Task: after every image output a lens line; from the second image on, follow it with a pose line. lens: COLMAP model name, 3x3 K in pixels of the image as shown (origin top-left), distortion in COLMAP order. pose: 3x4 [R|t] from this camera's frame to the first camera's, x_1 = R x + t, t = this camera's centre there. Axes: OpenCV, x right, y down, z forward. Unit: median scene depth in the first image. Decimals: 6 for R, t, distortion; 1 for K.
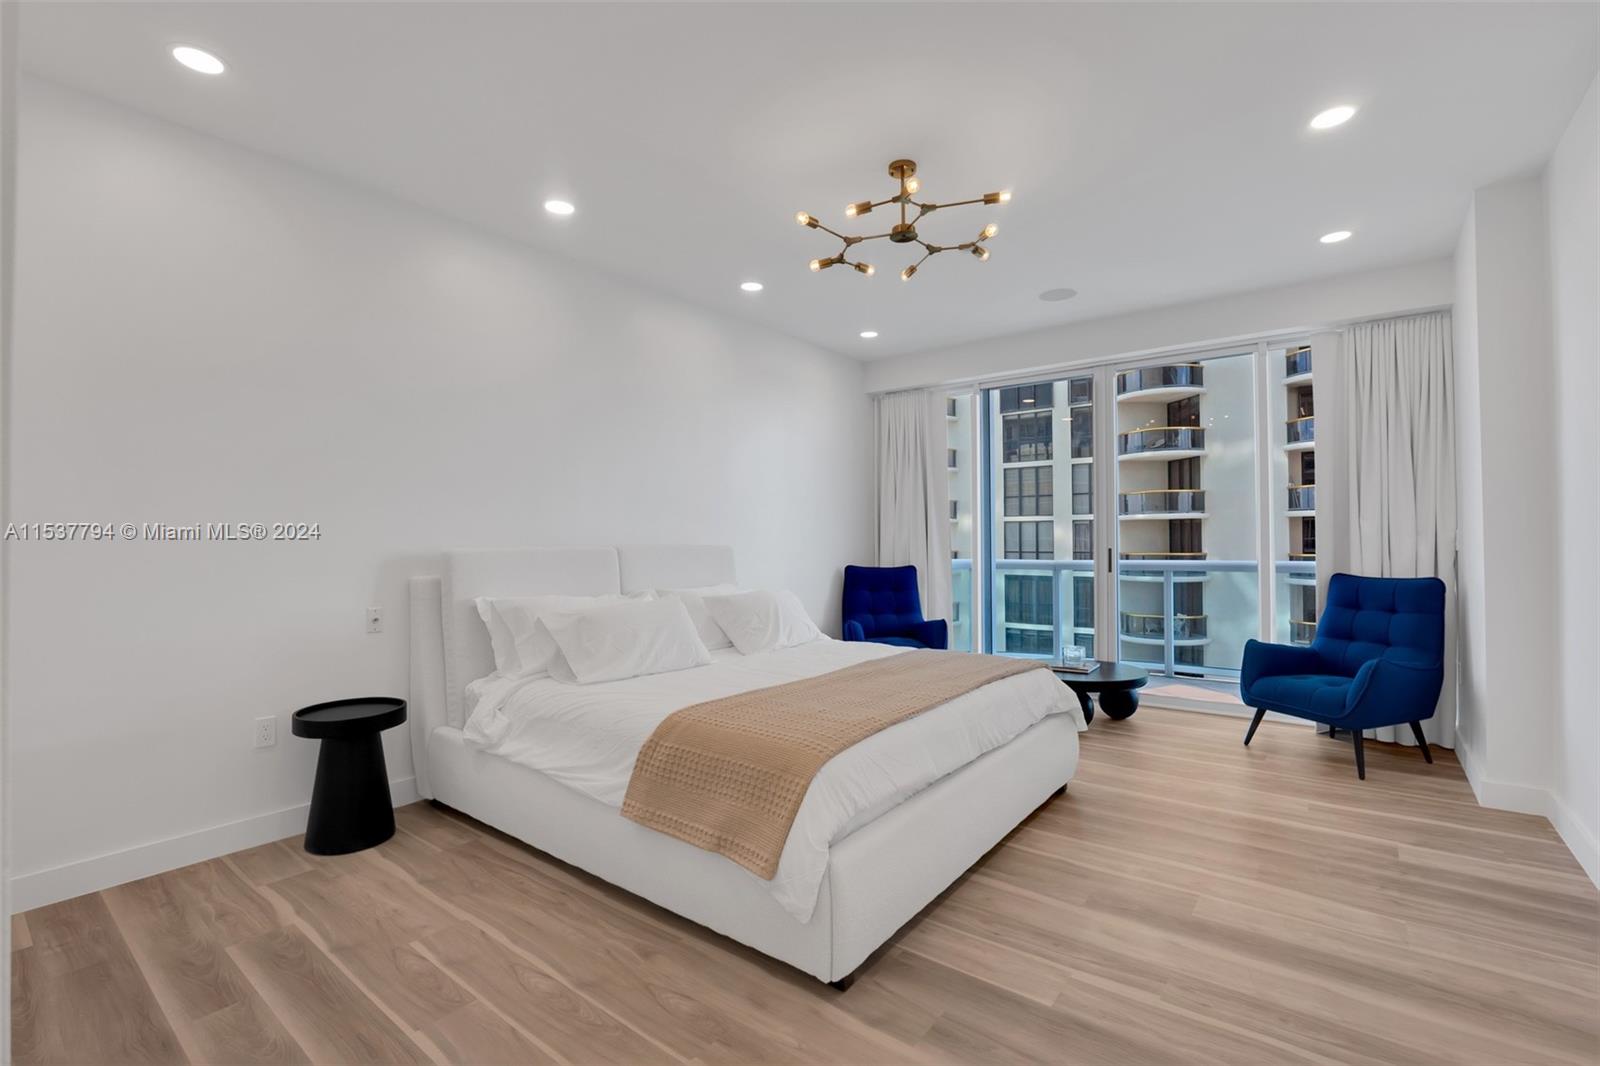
lens RADIAL K [[711.7, 0, 800.1], [0, 711.7, 529.7], [0, 0, 1]] dist [-0.020441, 0.001063]
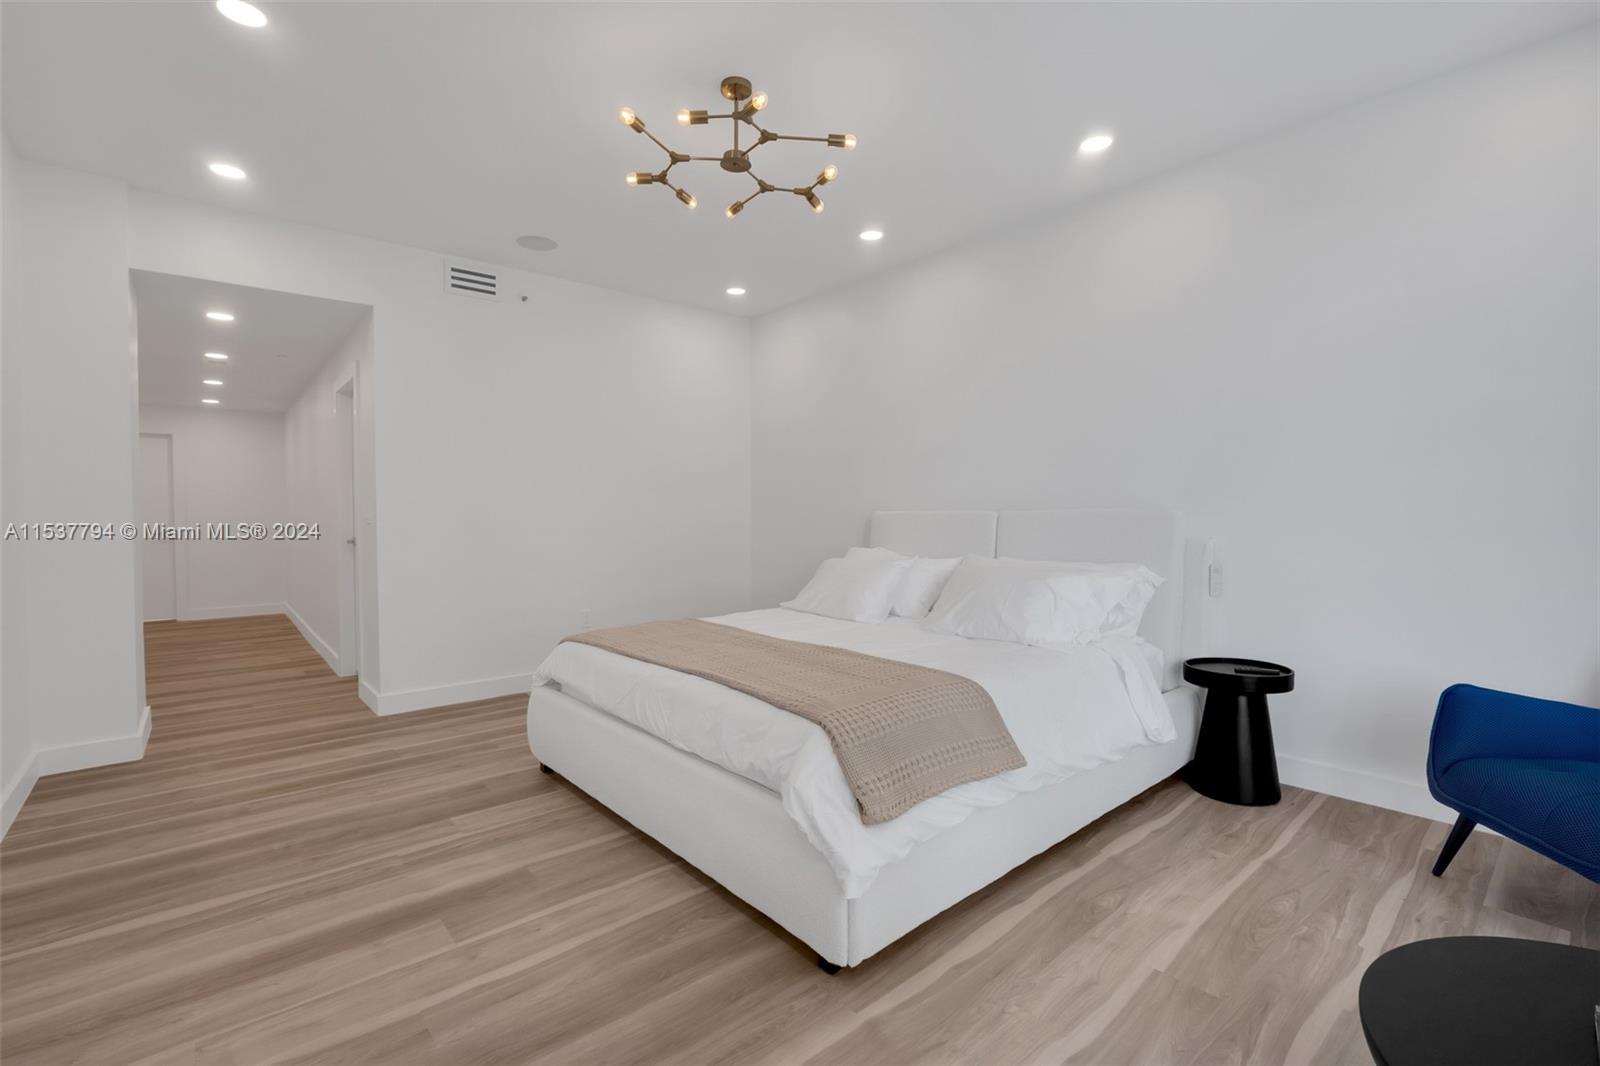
lens RADIAL K [[691.3, 0, 800.0], [0, 691.3, 533.0], [0, 0, 1]] dist [-0.038768, 0.000175]
pose [[-0.184455, 0.030648, -0.982363, 1.040618], [0.016336, 0.999471, 0.028114, 0.031449], [0.982705, -0.010862, -0.184858, 1.290938]]
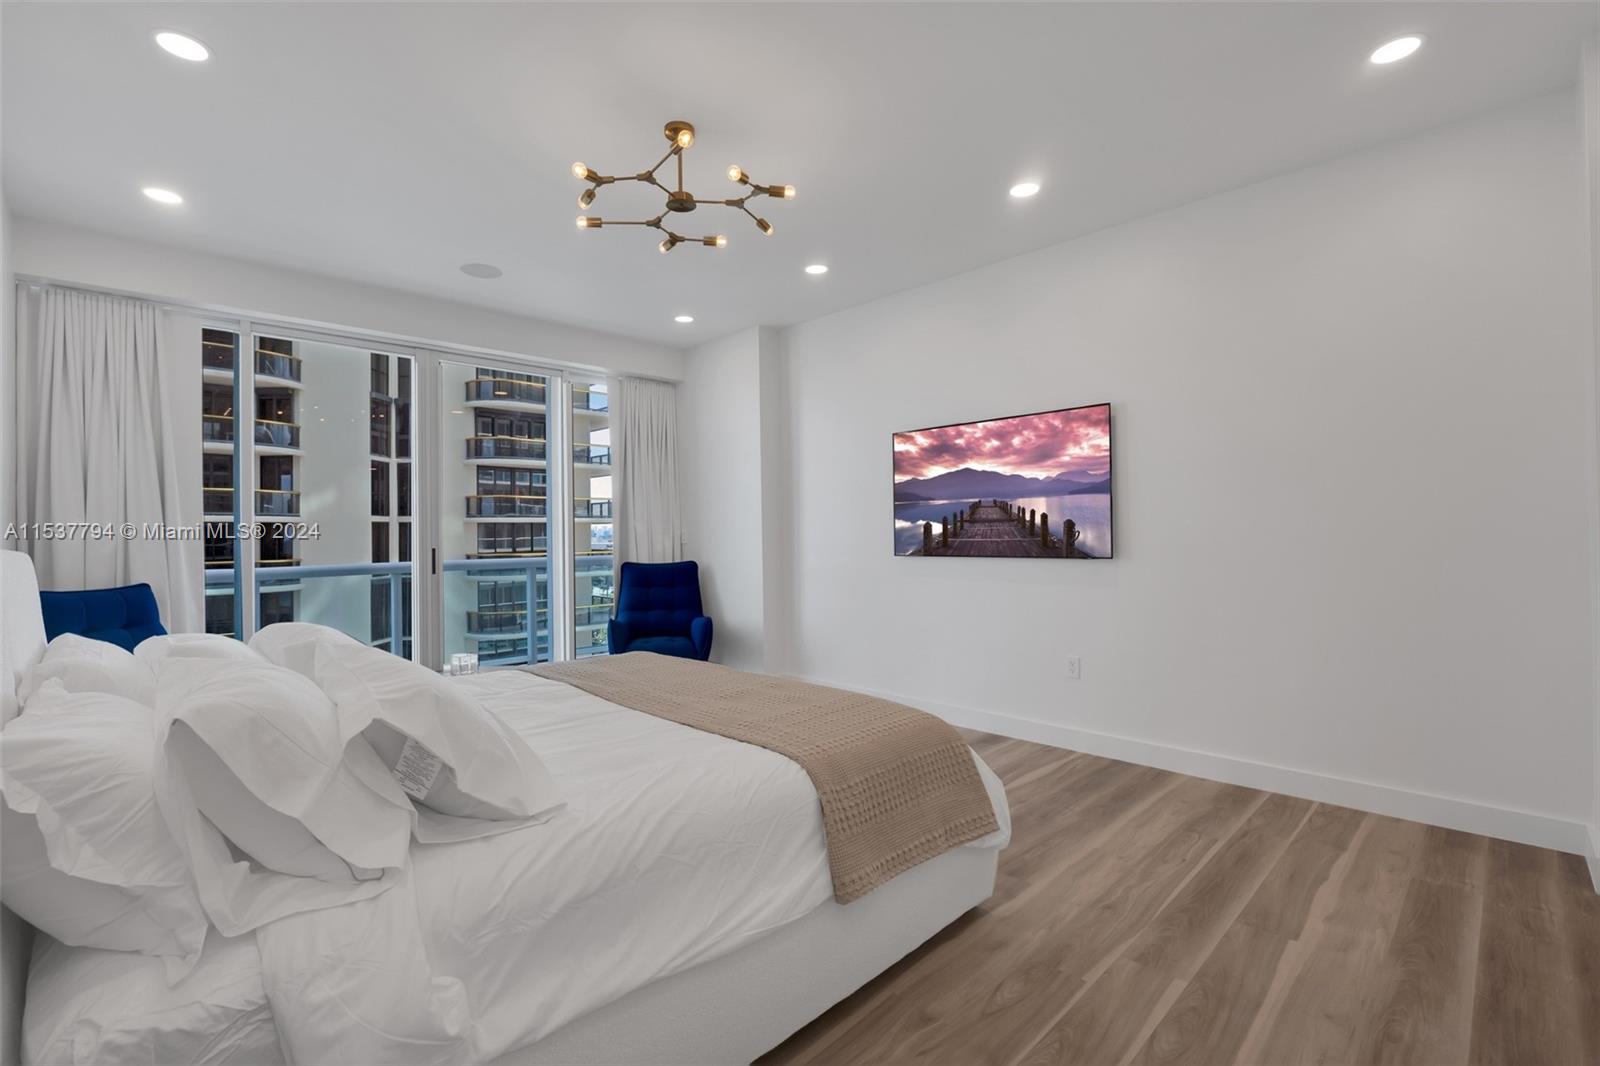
lens RADIAL K [[713.8, 0, 796.0], [0, 713.8, 528.4], [0, 0, 1]] dist [-0.011545, 0.000178]
pose [[0.130401, 0.010612, 0.991405, -0.790233], [0.003783, 0.999930, -0.011201, 0.021911], [-0.991454, 0.005211, 0.130352, 0.764247]]
